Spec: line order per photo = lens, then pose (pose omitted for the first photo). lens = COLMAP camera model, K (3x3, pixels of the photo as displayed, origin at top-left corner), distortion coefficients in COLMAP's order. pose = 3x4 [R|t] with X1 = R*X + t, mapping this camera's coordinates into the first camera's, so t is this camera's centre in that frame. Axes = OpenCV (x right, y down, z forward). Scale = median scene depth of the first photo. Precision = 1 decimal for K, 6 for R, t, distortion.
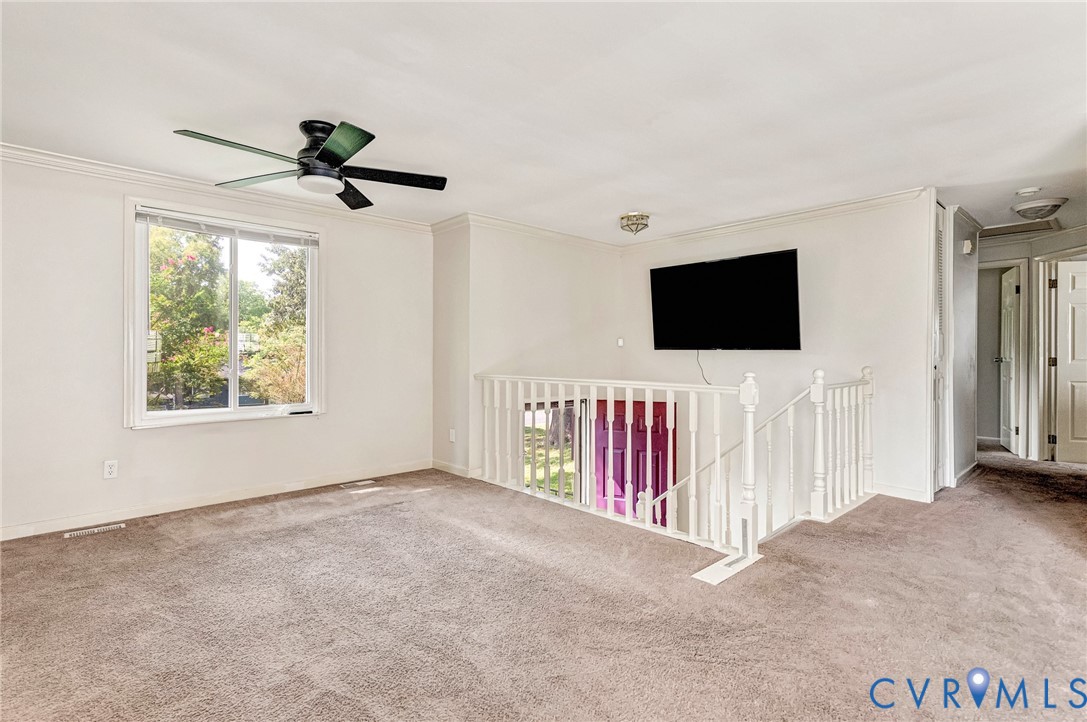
lens RADIAL K [[519.5, 0, 537.3], [0, 519.5, 360.5], [0, 0, 1]] dist [0.014196, -0.000341]
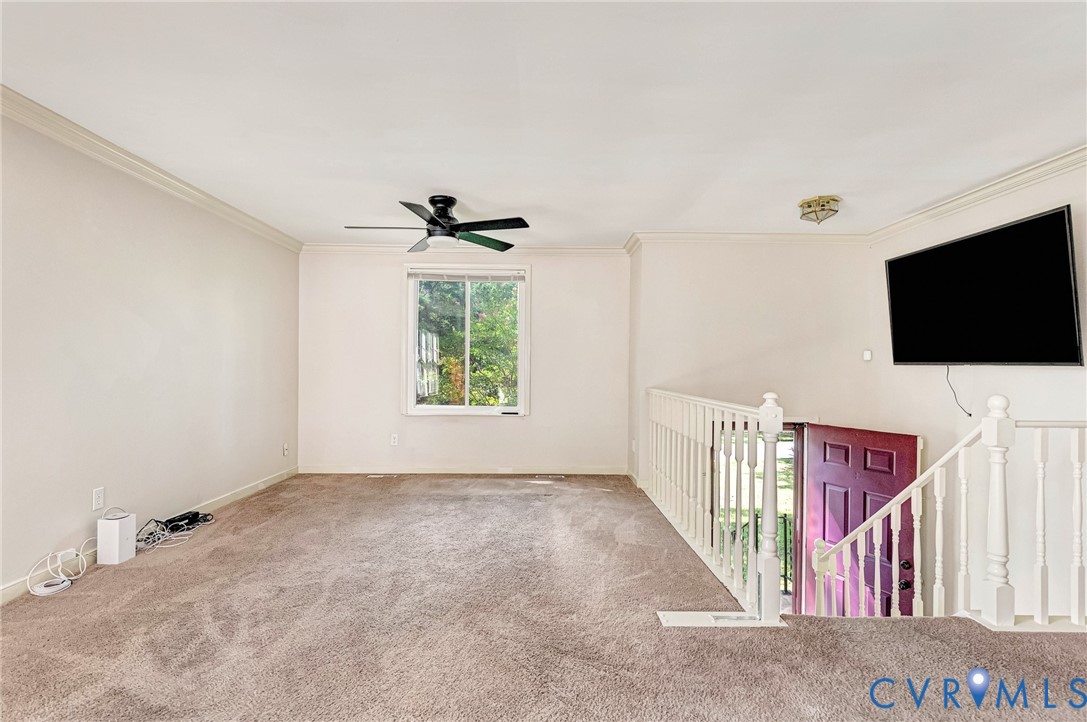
lens RADIAL K [[519.5, 0, 554.1], [0, 519.5, 377.2], [0, 0, 1]] dist [0.014196, -0.000341]
pose [[0.753190, 0.019421, -0.657516, 0.553786], [-0.016588, 0.999807, 0.010529, -0.003623], [0.657594, 0.002976, 0.753367, 0.138573]]
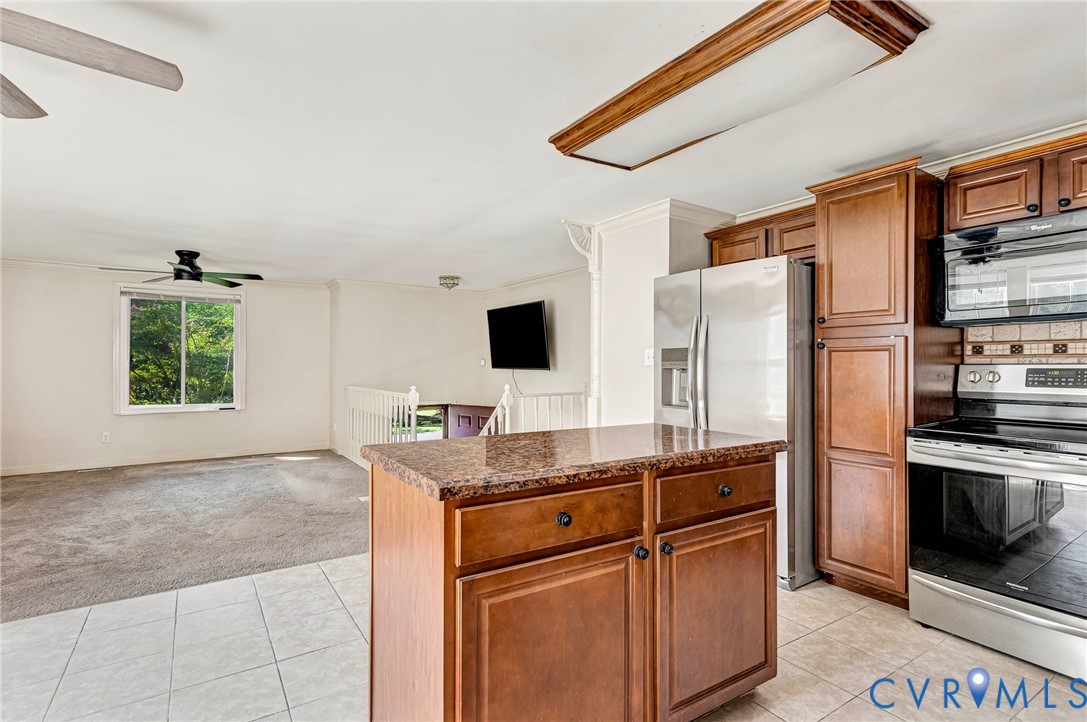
lens RADIAL K [[519.5, 0, 549.3], [0, 519.5, 365.8], [0, 0, 1]] dist [0.014196, -0.000341]
pose [[0.989655, 0.002620, -0.143443, 0.890373], [-0.004127, 0.999939, -0.010212, -0.021994], [0.143408, 0.010698, 0.989606, -0.516756]]
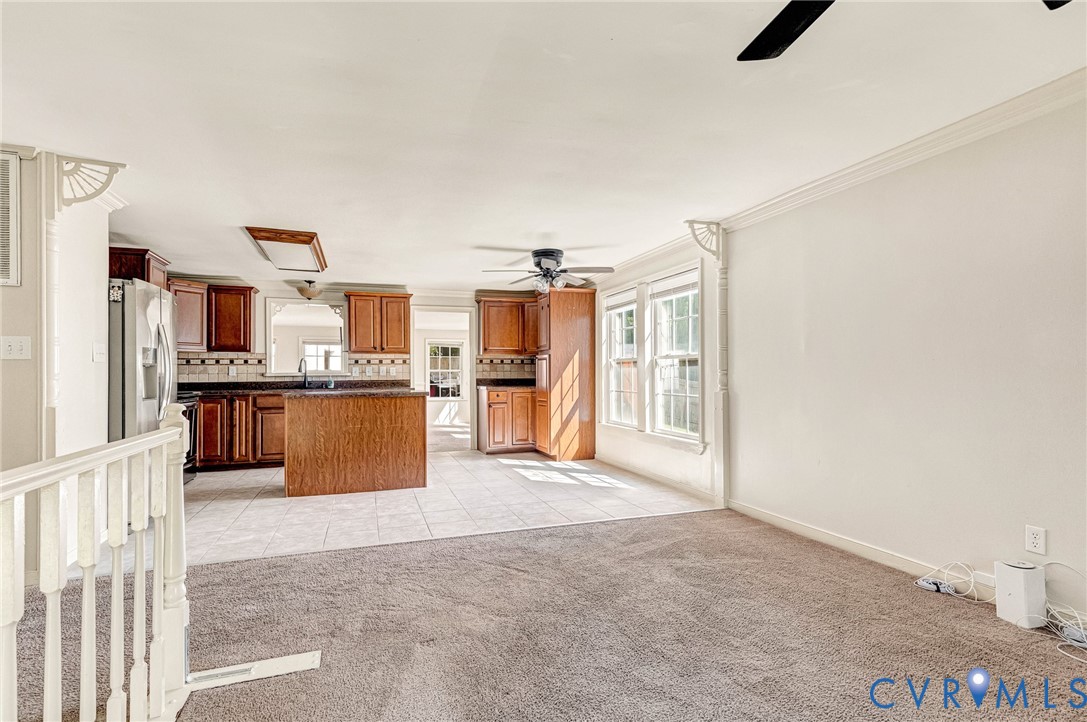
lens RADIAL K [[519.5, 0, 544.8], [0, 519.5, 368.5], [0, 0, 1]] dist [0.014196, -0.000341]
pose [[-0.917237, 0.008589, 0.398250, -0.232906], [0.010146, 0.999947, 0.001803, -0.015667], [-0.398213, 0.005694, -0.917275, 1.150776]]
